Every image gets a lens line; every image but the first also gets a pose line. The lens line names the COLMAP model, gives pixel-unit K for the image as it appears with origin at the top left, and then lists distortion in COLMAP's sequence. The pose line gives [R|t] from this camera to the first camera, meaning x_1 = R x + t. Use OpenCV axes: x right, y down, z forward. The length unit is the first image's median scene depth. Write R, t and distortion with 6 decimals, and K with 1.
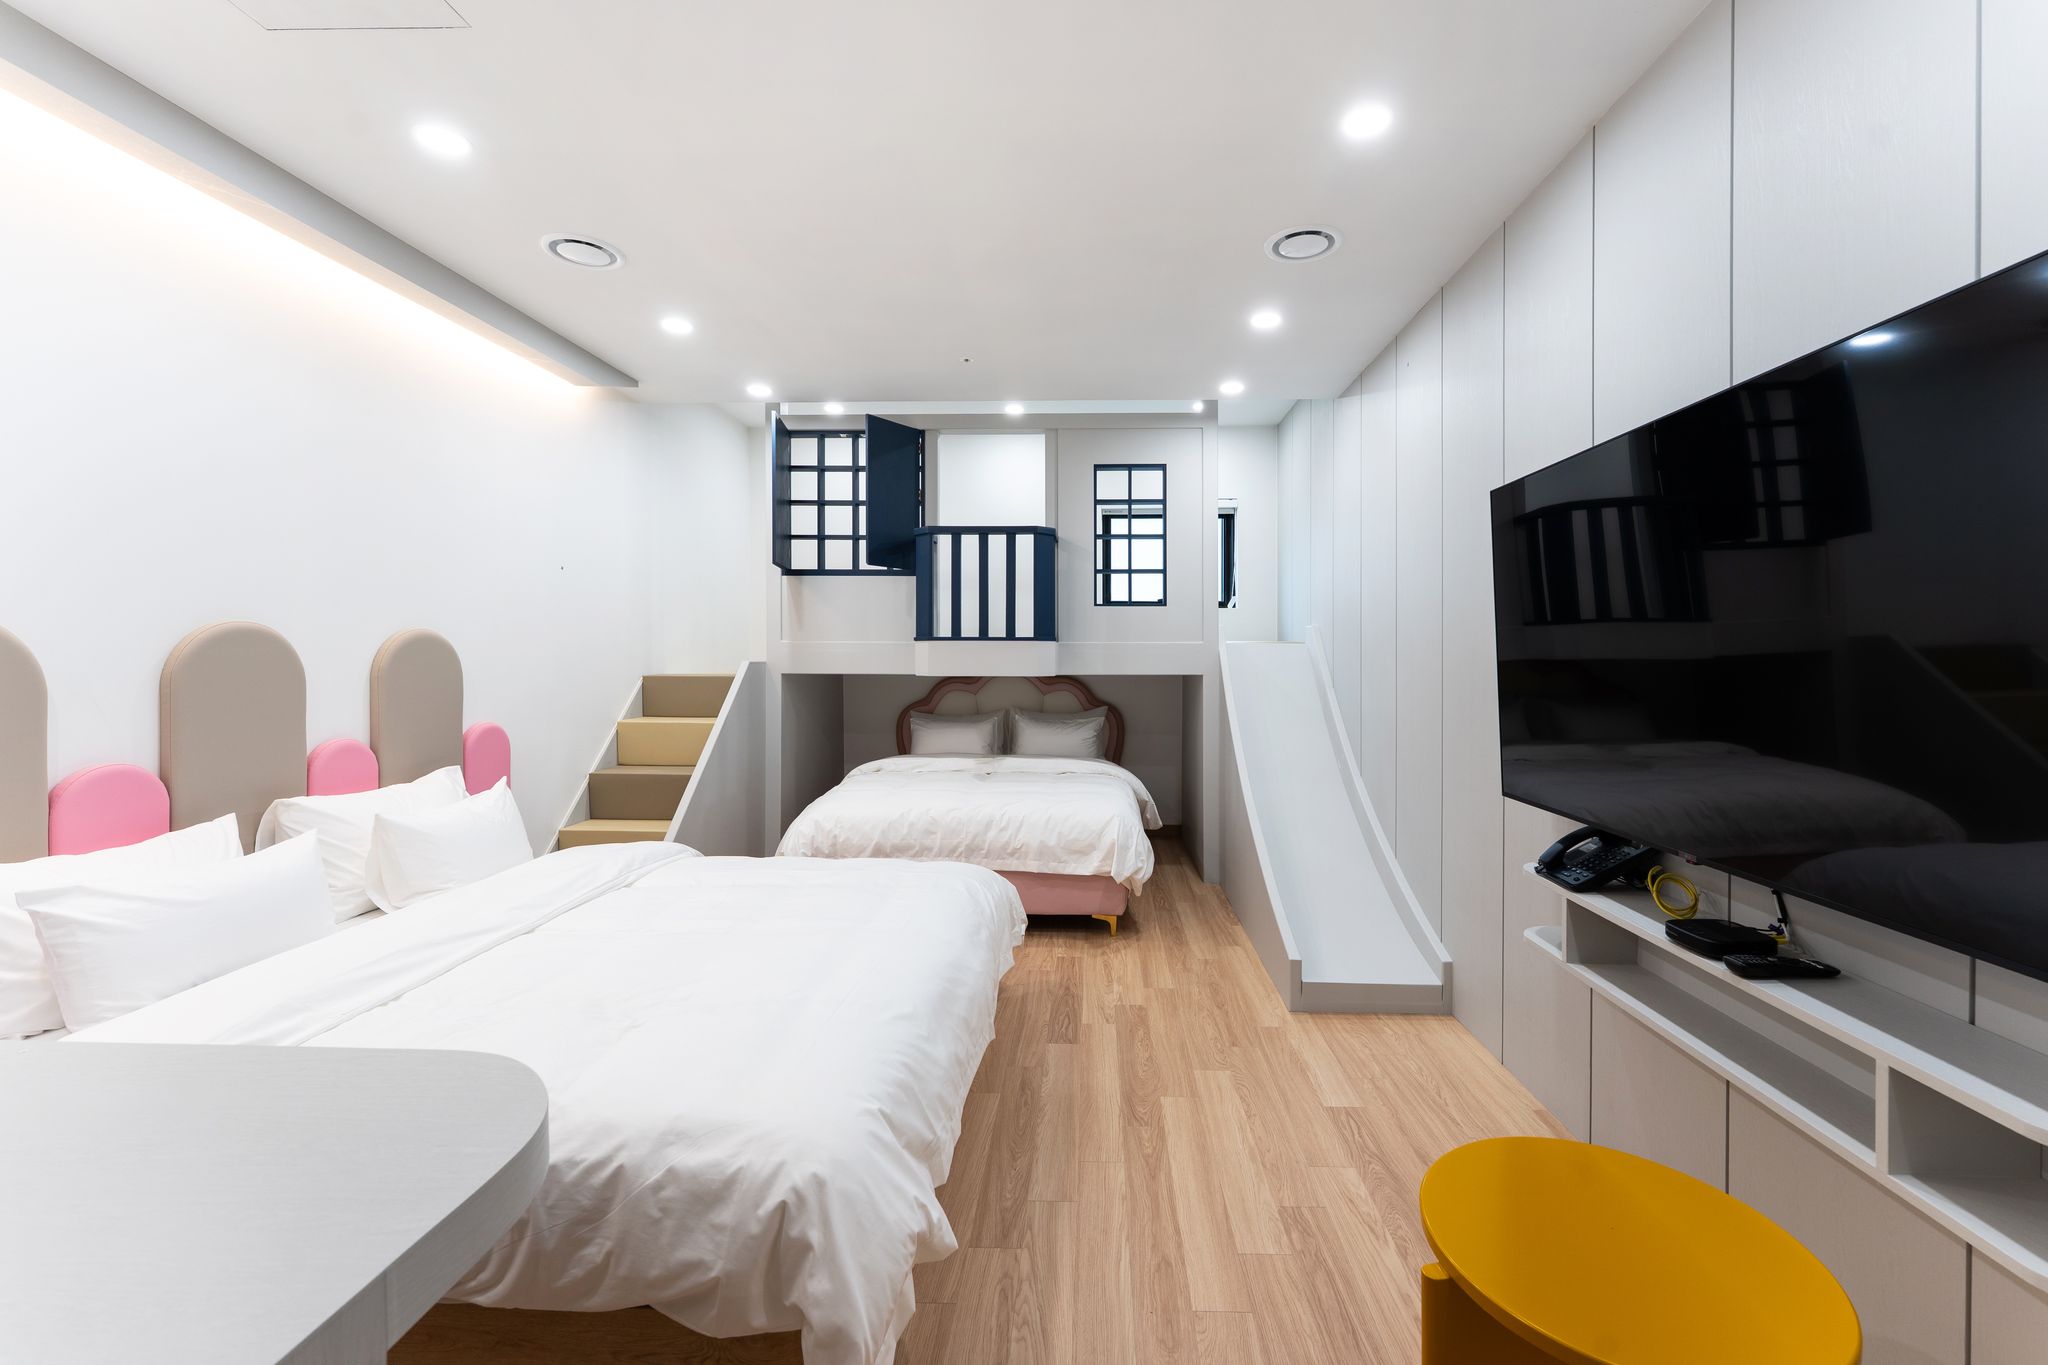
lens RADIAL K [[841.1, 0, 1035.0], [0, 841.1, 669.4], [0, 0, 1]] dist [0.011444, -0.000275]
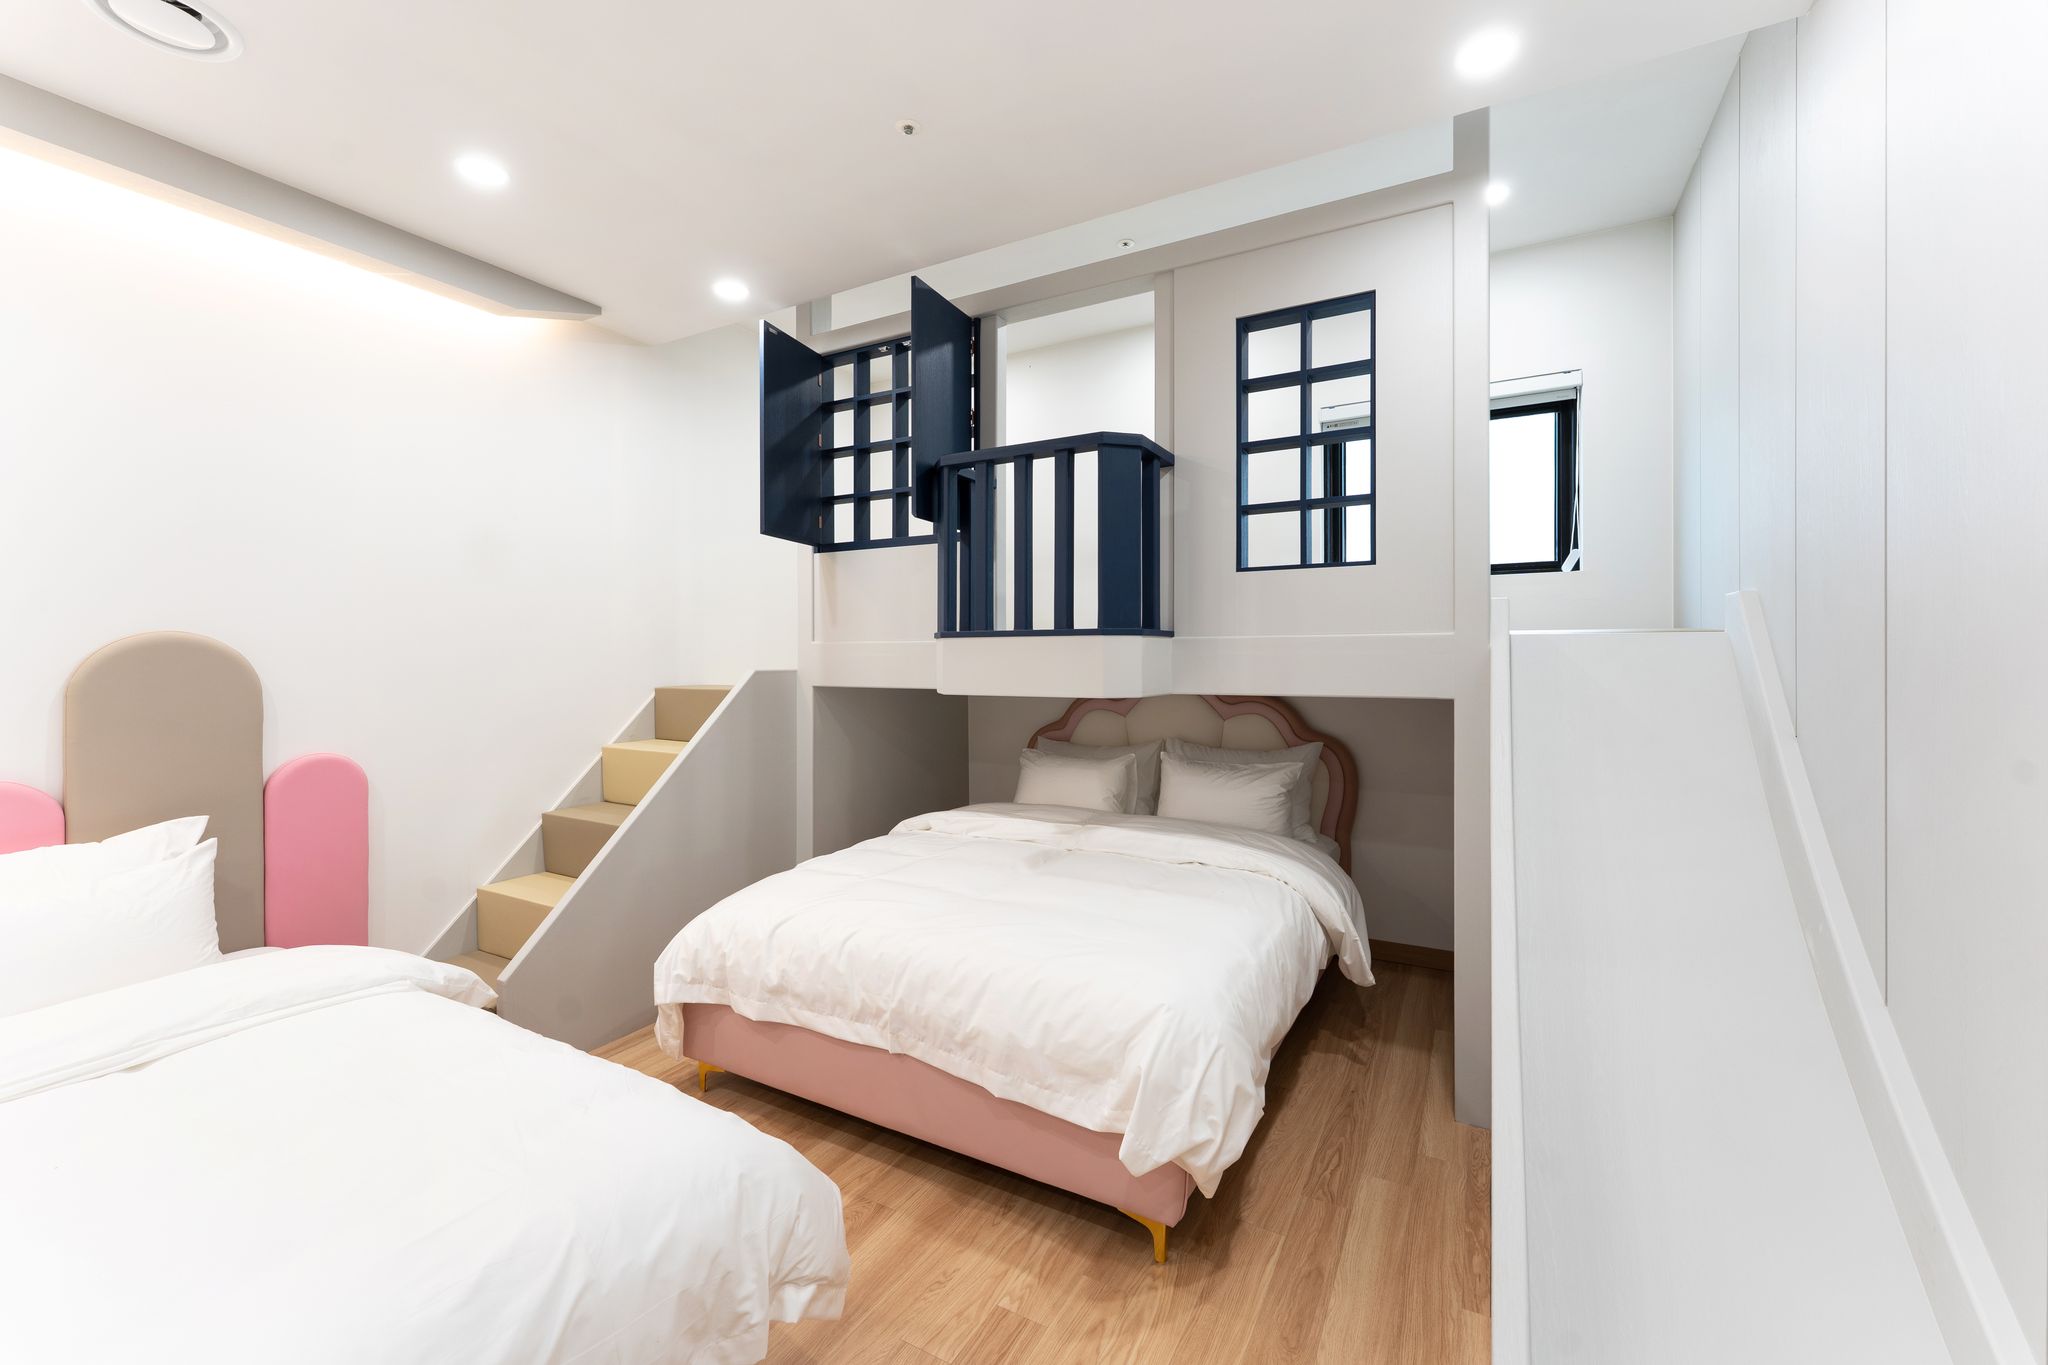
lens RADIAL K [[814.9, 0, 1016.1], [0, 814.9, 666.3], [0, 0, 1]] dist [-0.003377, -0.000486]
pose [[0.895509, 0.000246, -0.445043, 0.183326], [-0.002436, 0.999988, -0.004350, -0.010152], [0.445036, 0.004979, 0.895499, 0.460793]]
